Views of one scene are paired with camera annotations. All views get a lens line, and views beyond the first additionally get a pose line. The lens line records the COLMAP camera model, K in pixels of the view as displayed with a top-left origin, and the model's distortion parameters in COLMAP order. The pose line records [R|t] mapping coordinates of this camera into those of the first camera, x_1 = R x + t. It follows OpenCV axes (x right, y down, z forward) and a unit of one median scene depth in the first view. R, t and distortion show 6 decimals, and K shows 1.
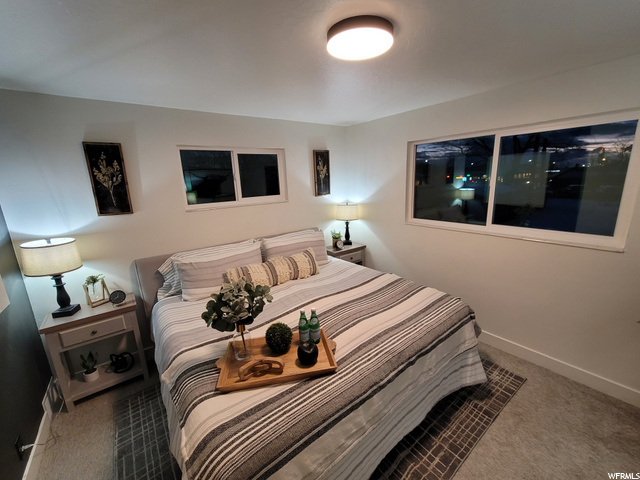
lens RADIAL K [[264.0, 0, 320.3], [0, 264.0, 236.7], [0, 0, 1]] dist [-0.004752, 0.005666]
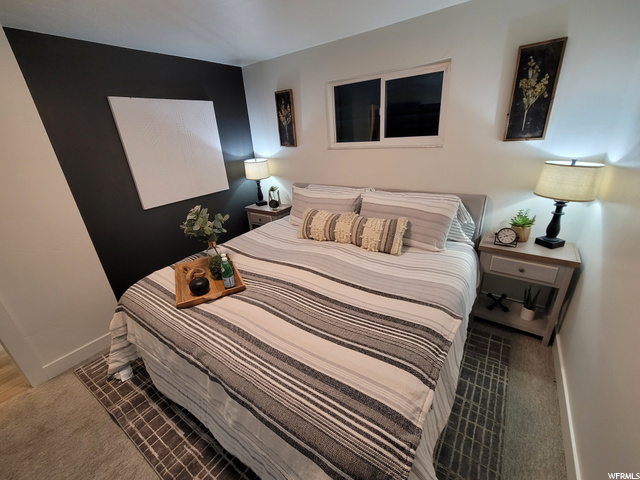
lens RADIAL K [[264.0, 0, 320.3], [0, 264.0, 236.7], [0, 0, 1]] dist [-0.004752, 0.005666]
pose [[0.307819, 0.377208, -0.873477, 0.593251], [-0.158524, 0.925554, 0.343832, -0.133951], [0.938146, 0.032629, 0.344699, 0.625369]]
